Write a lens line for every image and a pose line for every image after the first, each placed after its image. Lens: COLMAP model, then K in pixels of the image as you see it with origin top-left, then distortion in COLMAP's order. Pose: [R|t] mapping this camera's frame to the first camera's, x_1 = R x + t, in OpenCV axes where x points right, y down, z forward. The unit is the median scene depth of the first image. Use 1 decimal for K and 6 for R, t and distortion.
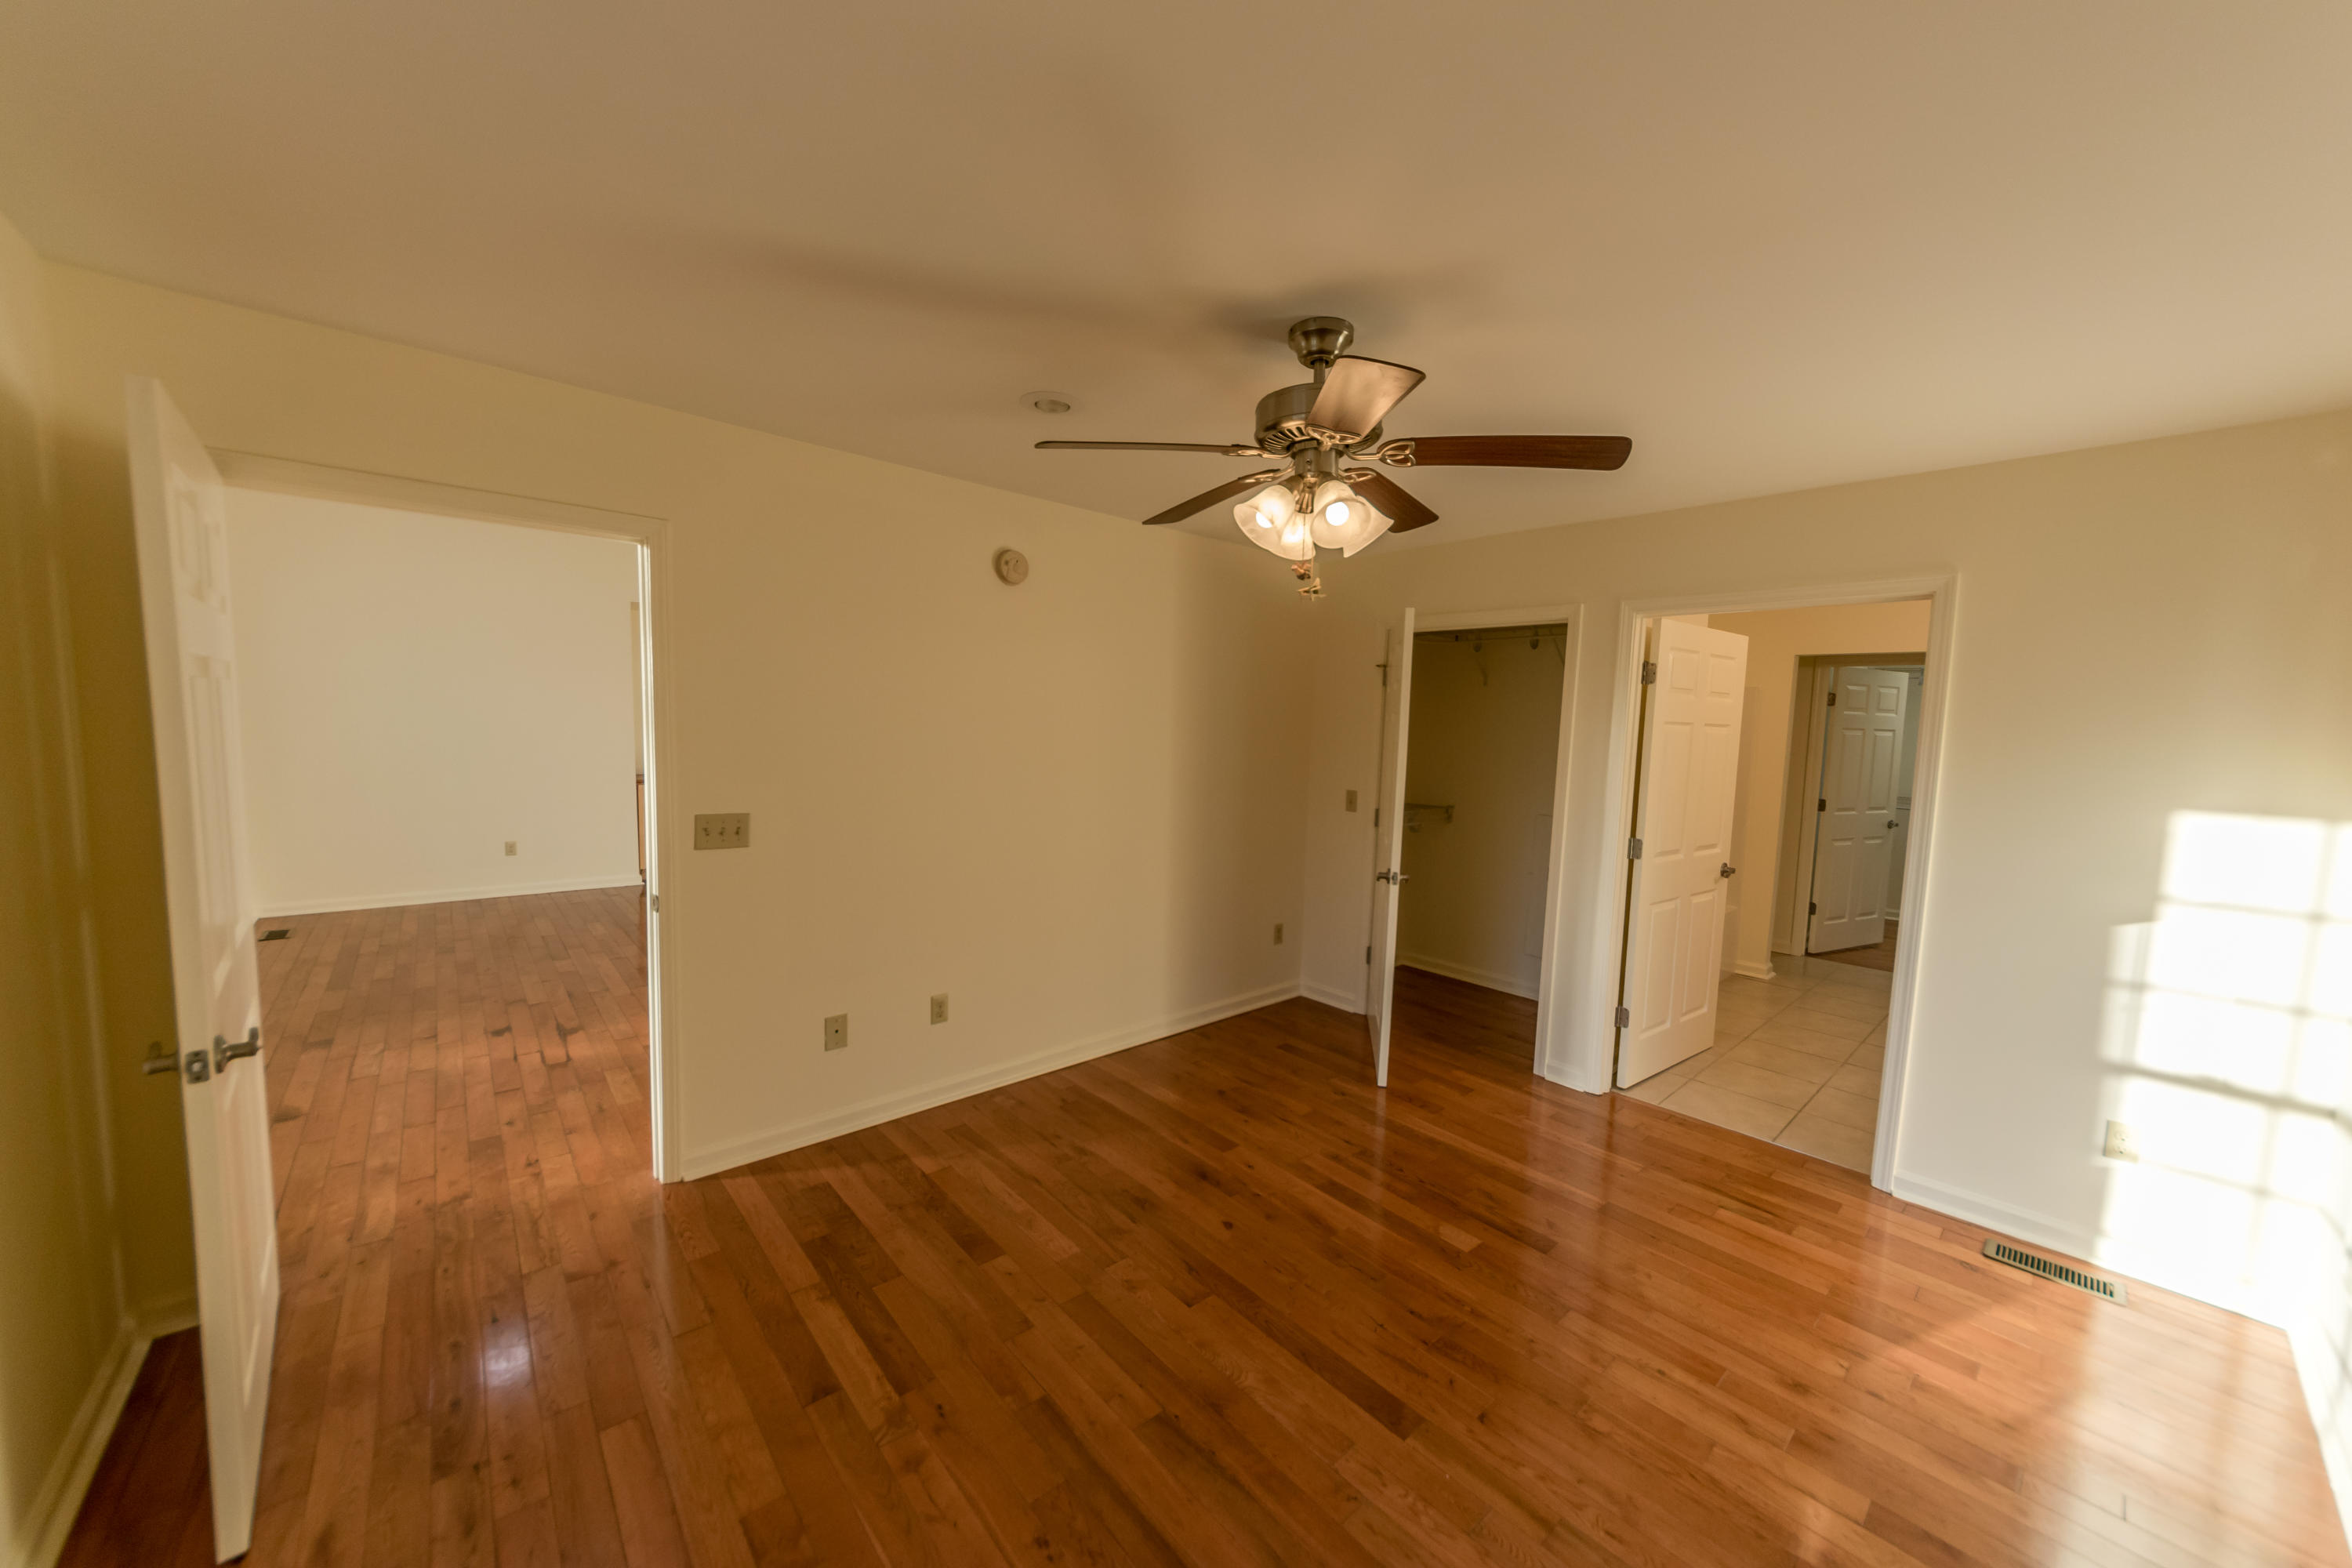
lens RADIAL K [[830.7, 0, 1169.7], [0, 830.7, 793.7], [0, 0, 1]] dist [0.000760, 0.000232]
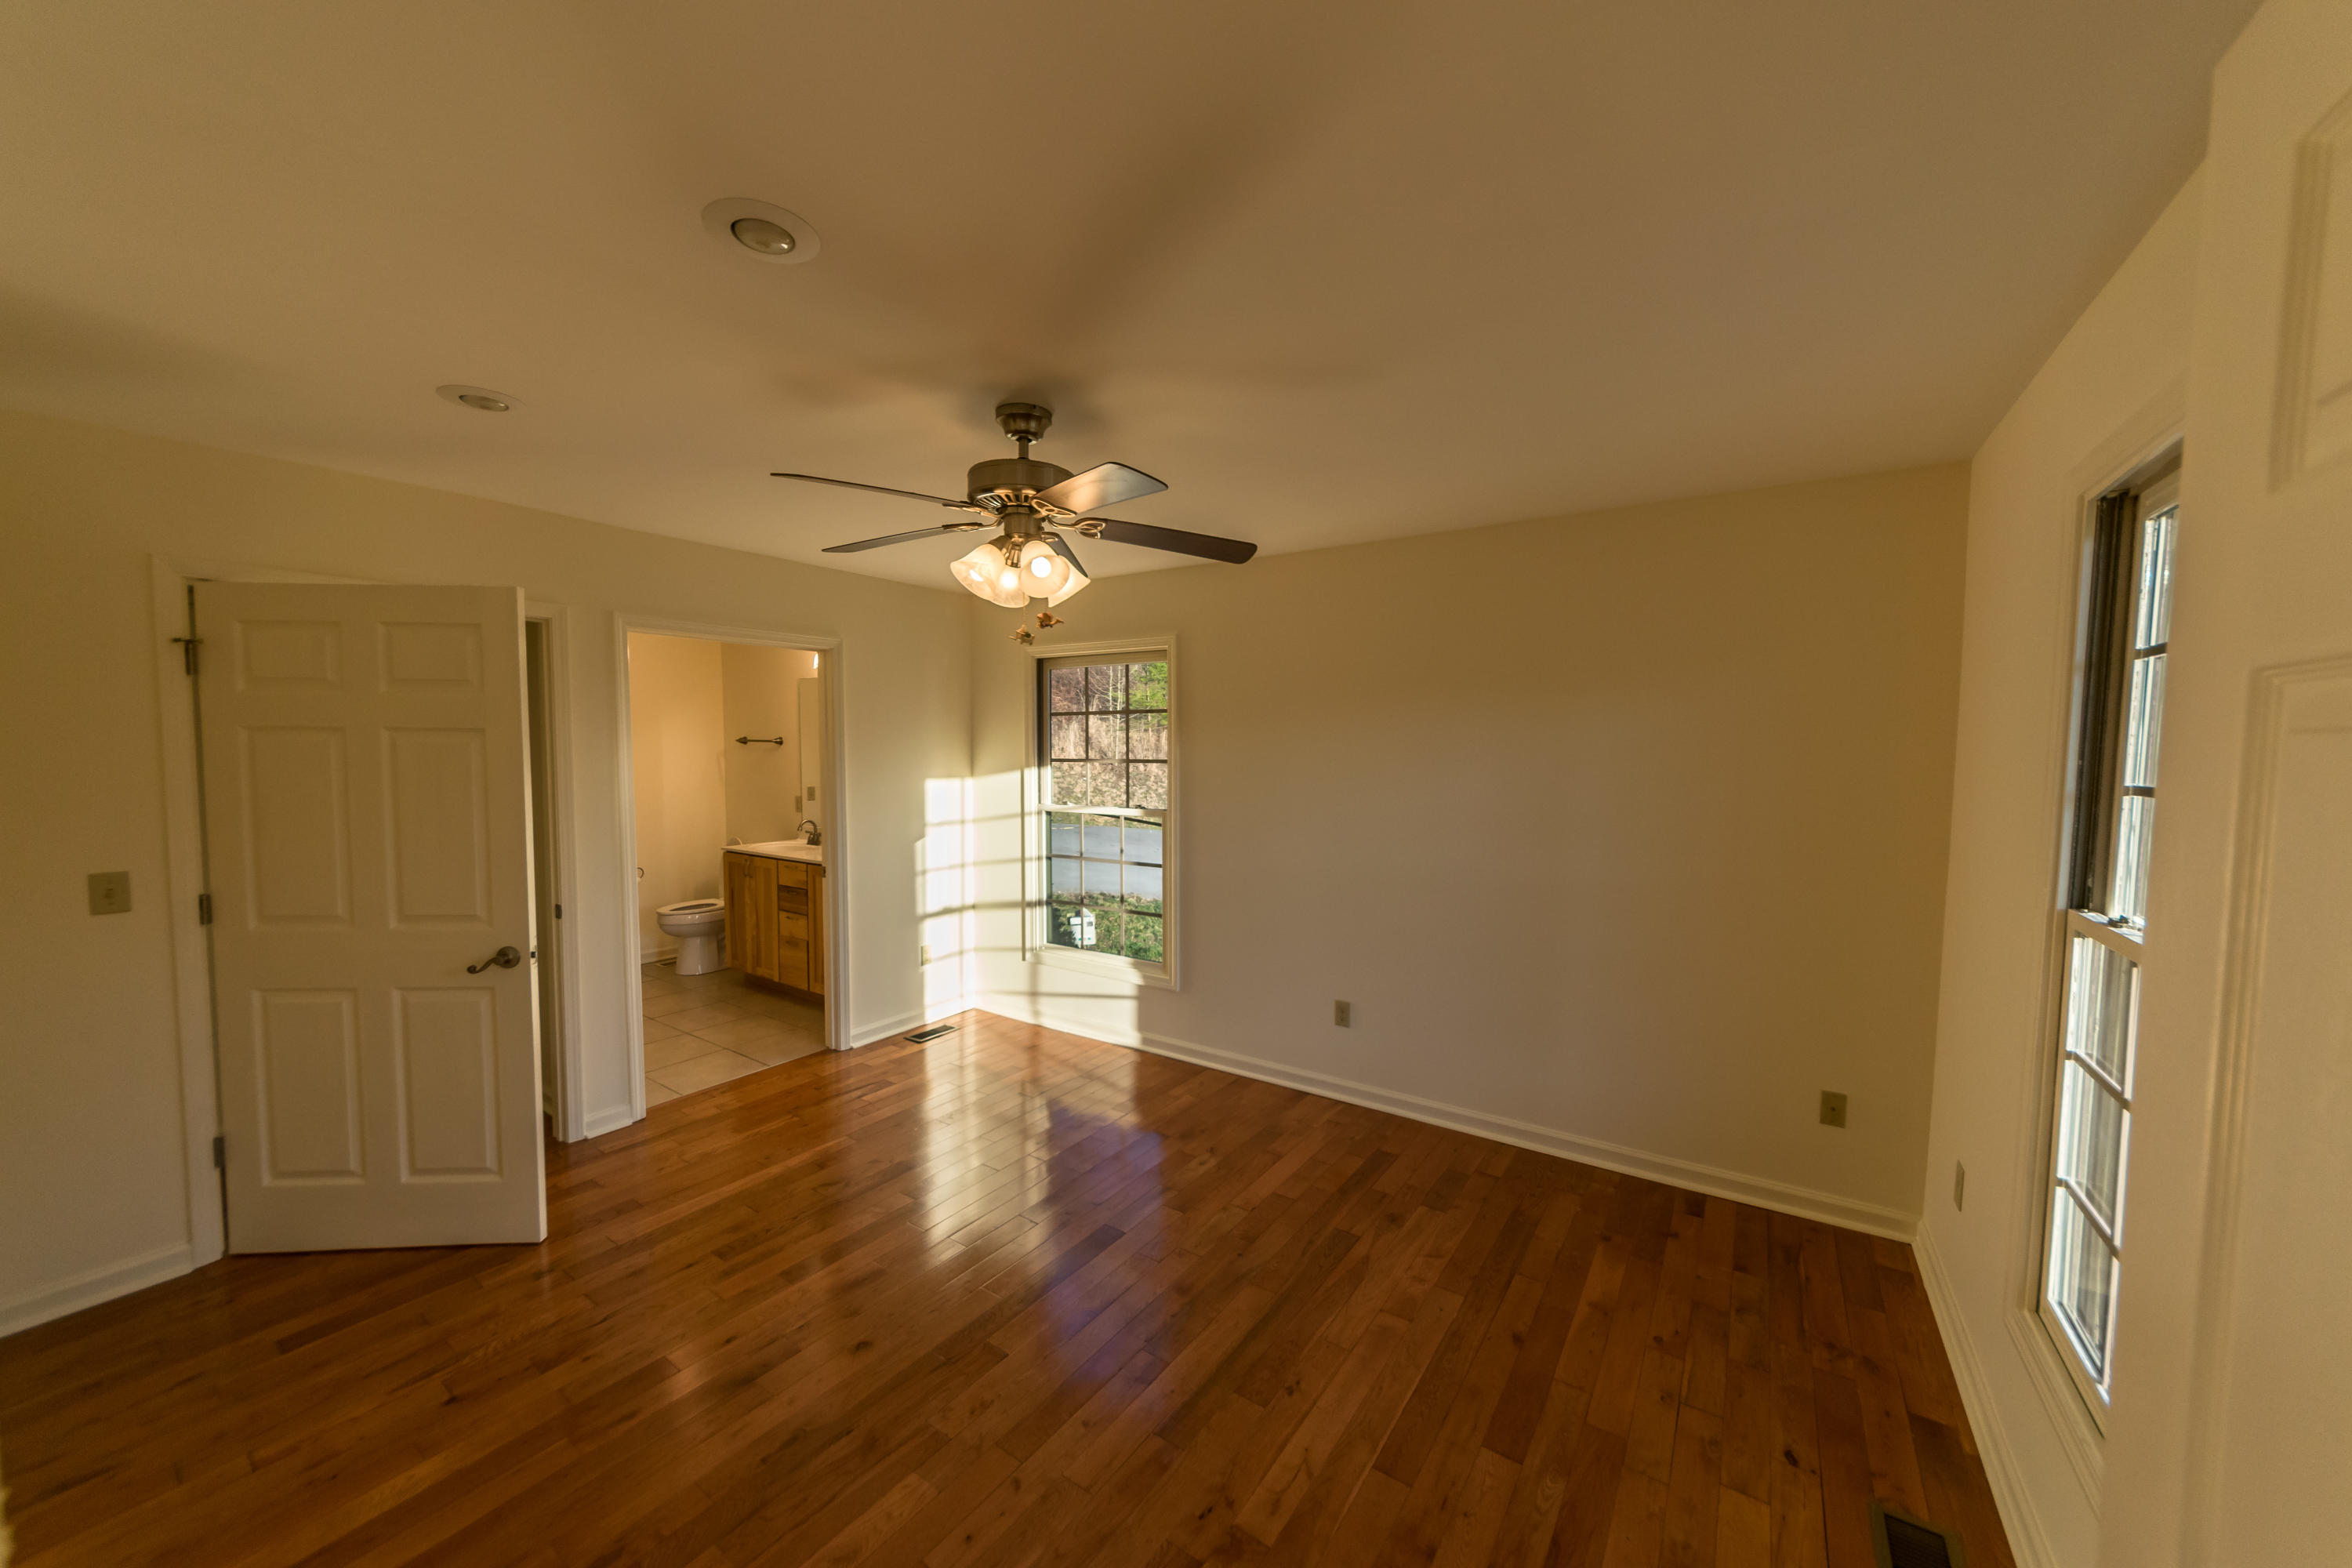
lens RADIAL K [[830.7, 0, 1169.7], [0, 830.7, 793.7], [0, 0, 1]] dist [0.000760, 0.000232]
pose [[-0.232692, -0.087397, 0.968616, -0.794273], [0.074235, 0.991452, 0.107292, -0.109441], [-0.969713, 0.096872, -0.224215, 0.852807]]
